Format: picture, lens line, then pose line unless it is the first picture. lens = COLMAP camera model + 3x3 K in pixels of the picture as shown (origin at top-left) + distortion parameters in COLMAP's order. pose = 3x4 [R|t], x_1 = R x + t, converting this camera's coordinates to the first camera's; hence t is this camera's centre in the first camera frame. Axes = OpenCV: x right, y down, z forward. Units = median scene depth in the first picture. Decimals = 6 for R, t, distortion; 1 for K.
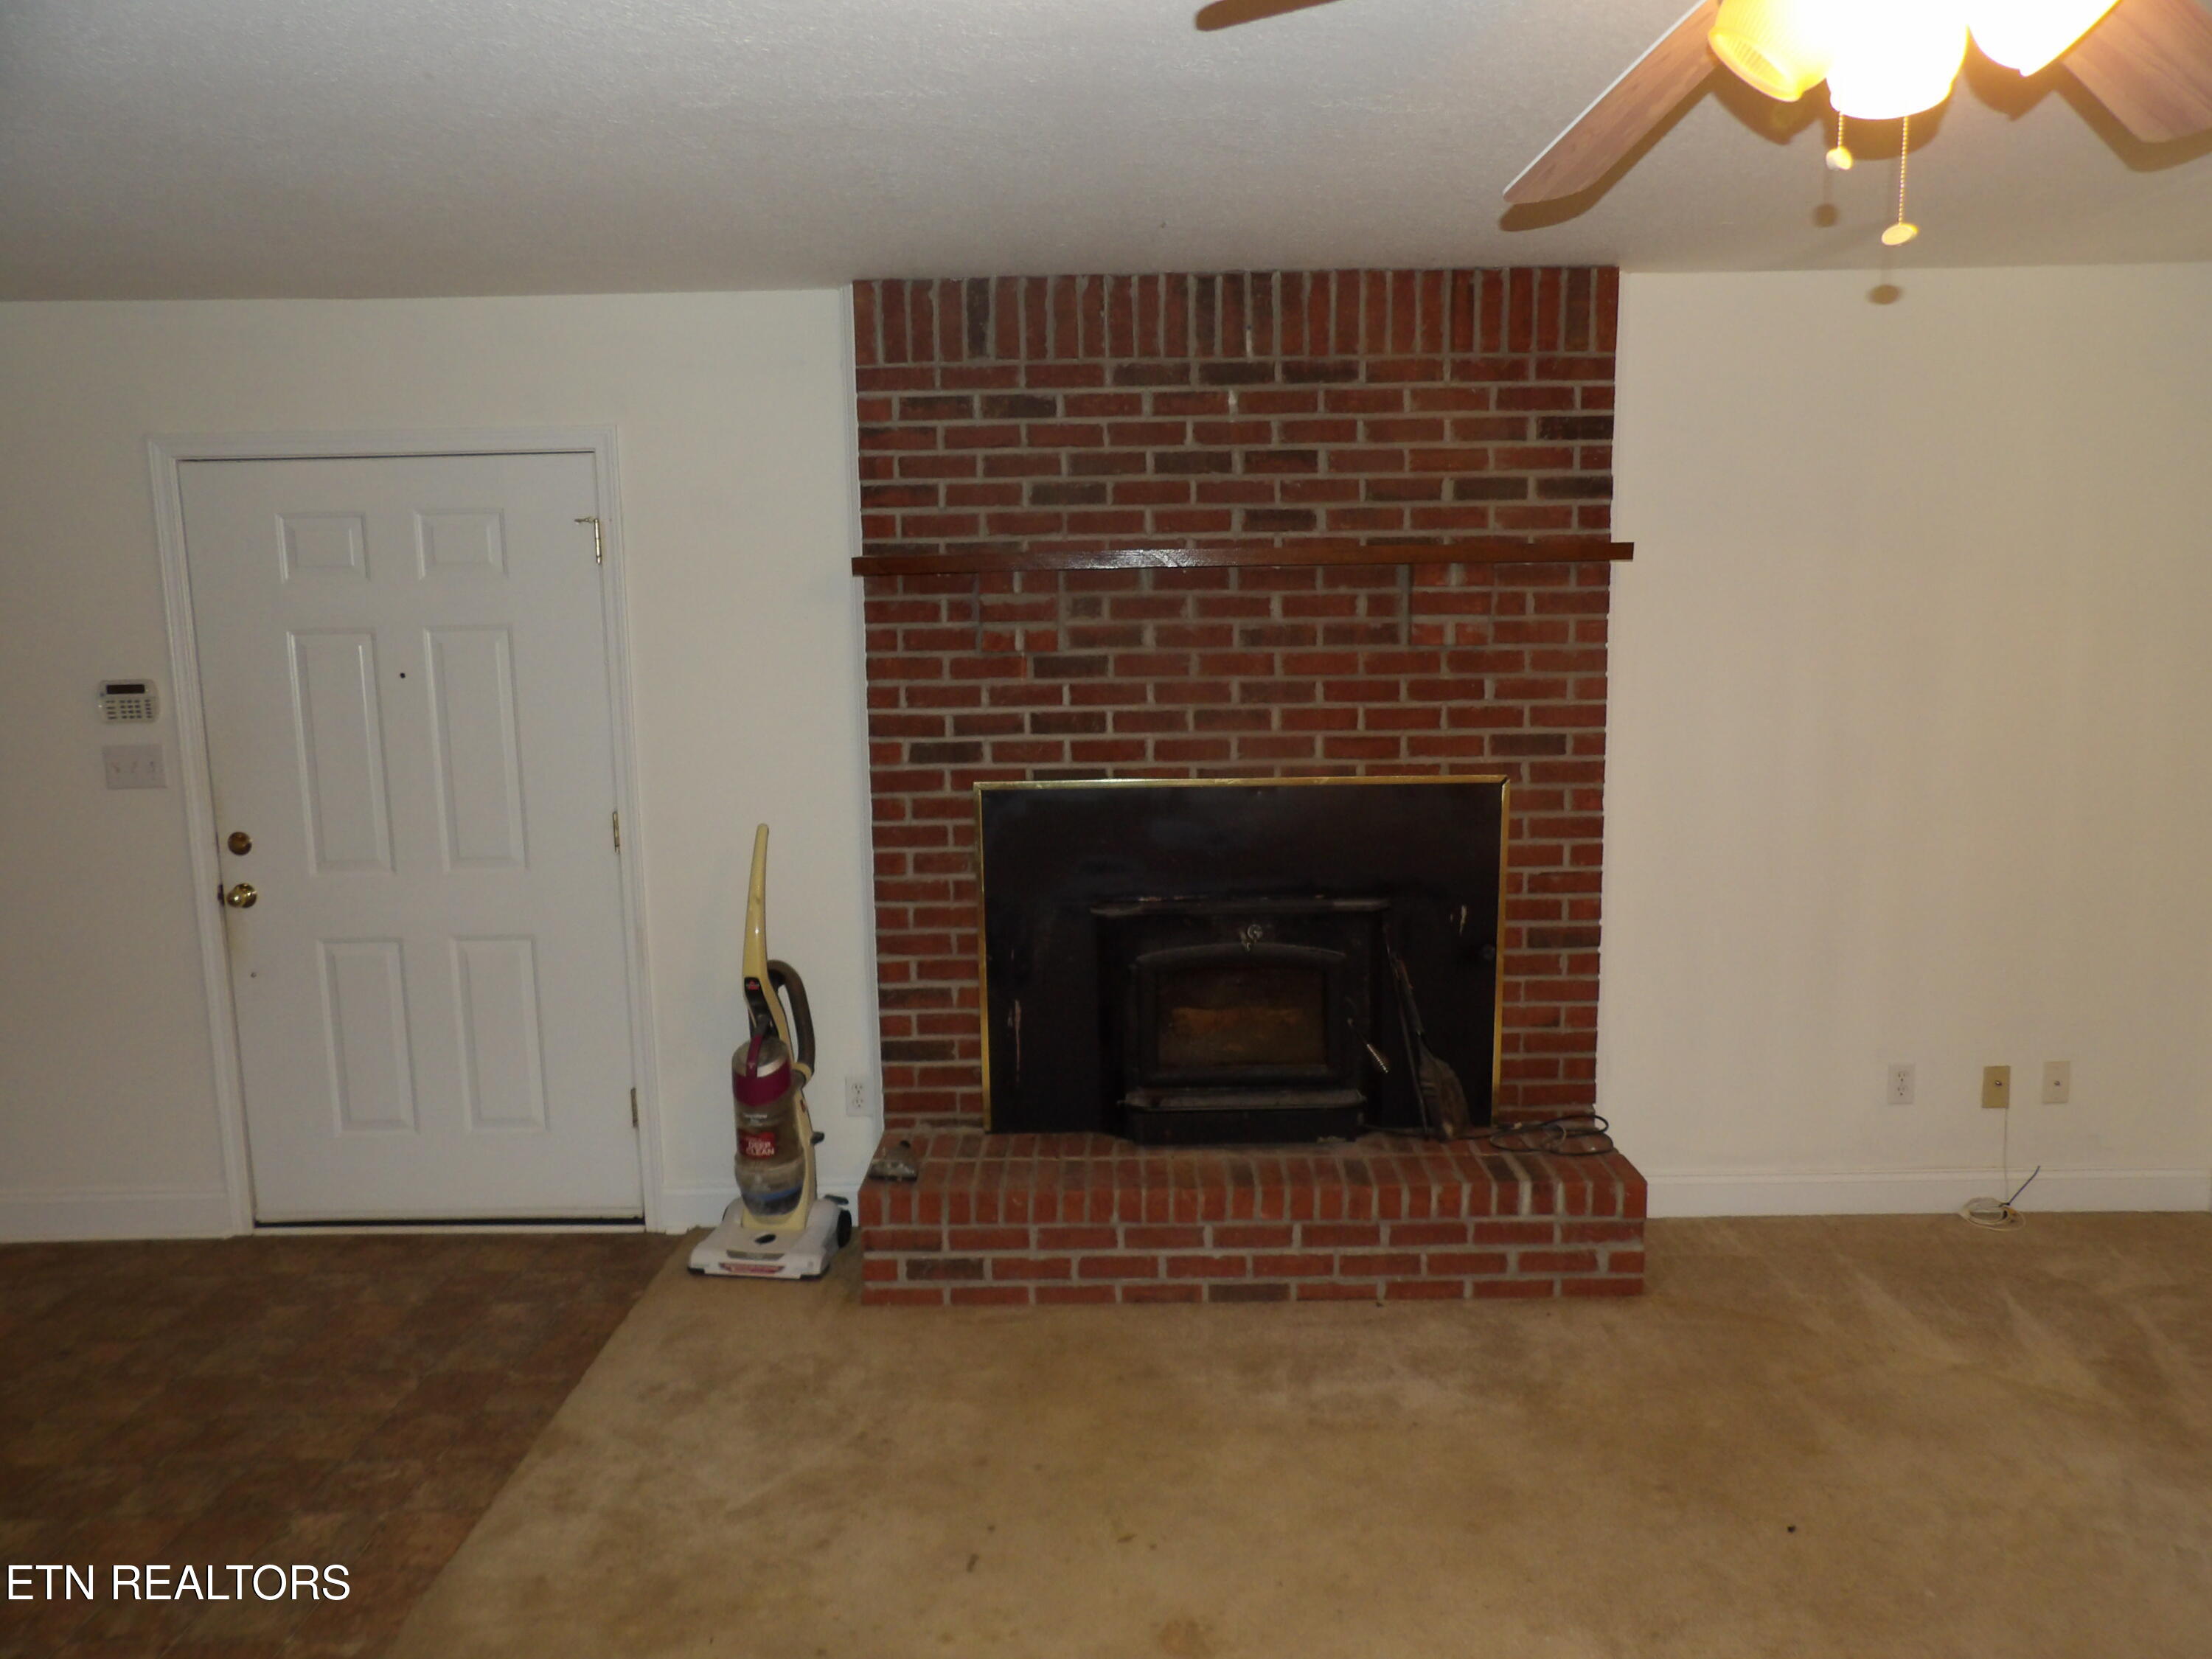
lens RADIAL K [[1587.7, 0, 1200.1], [0, 1587.7, 841.0], [0, 0, 1]] dist [-0.030264, 0.044460]
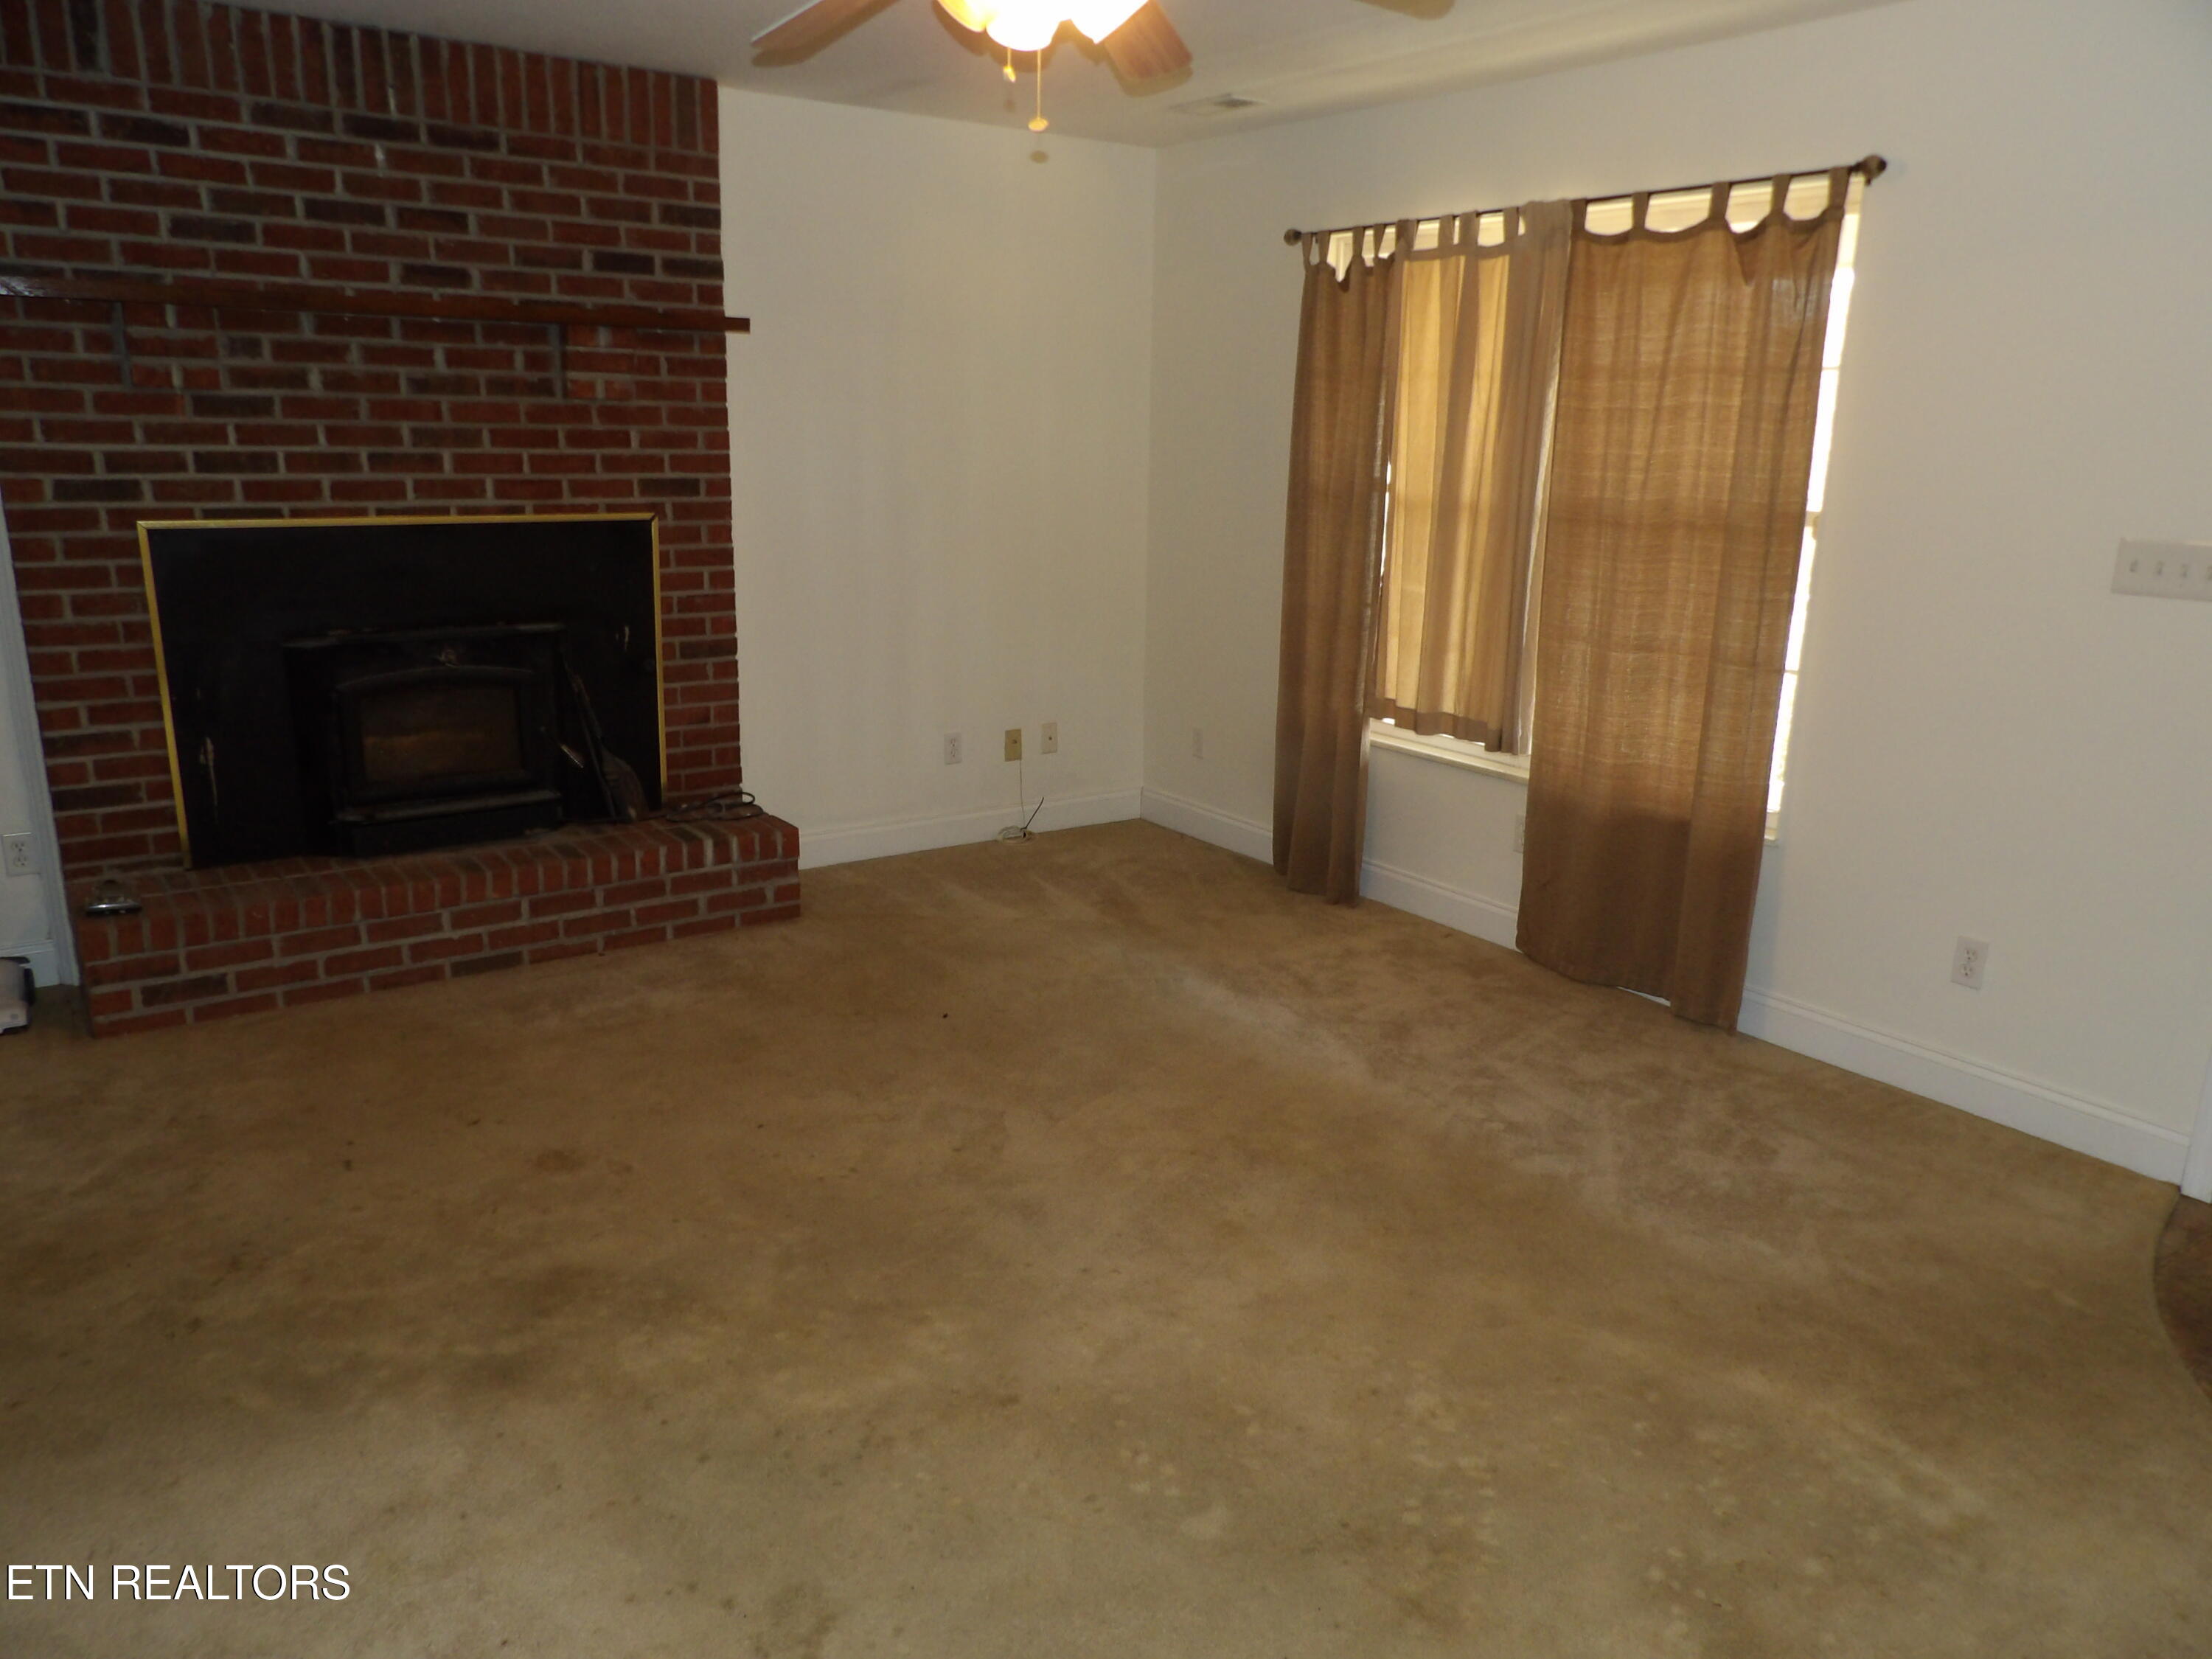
lens RADIAL K [[1587.7, 0, 1156.9], [0, 1587.7, 931.7], [0, 0, 1]] dist [-0.030264, 0.044460]
pose [[0.806461, -0.149585, 0.572053, -0.240236], [0.054721, 0.982200, 0.179690, 0.077712], [-0.588749, -0.113610, 0.800292, -0.237819]]
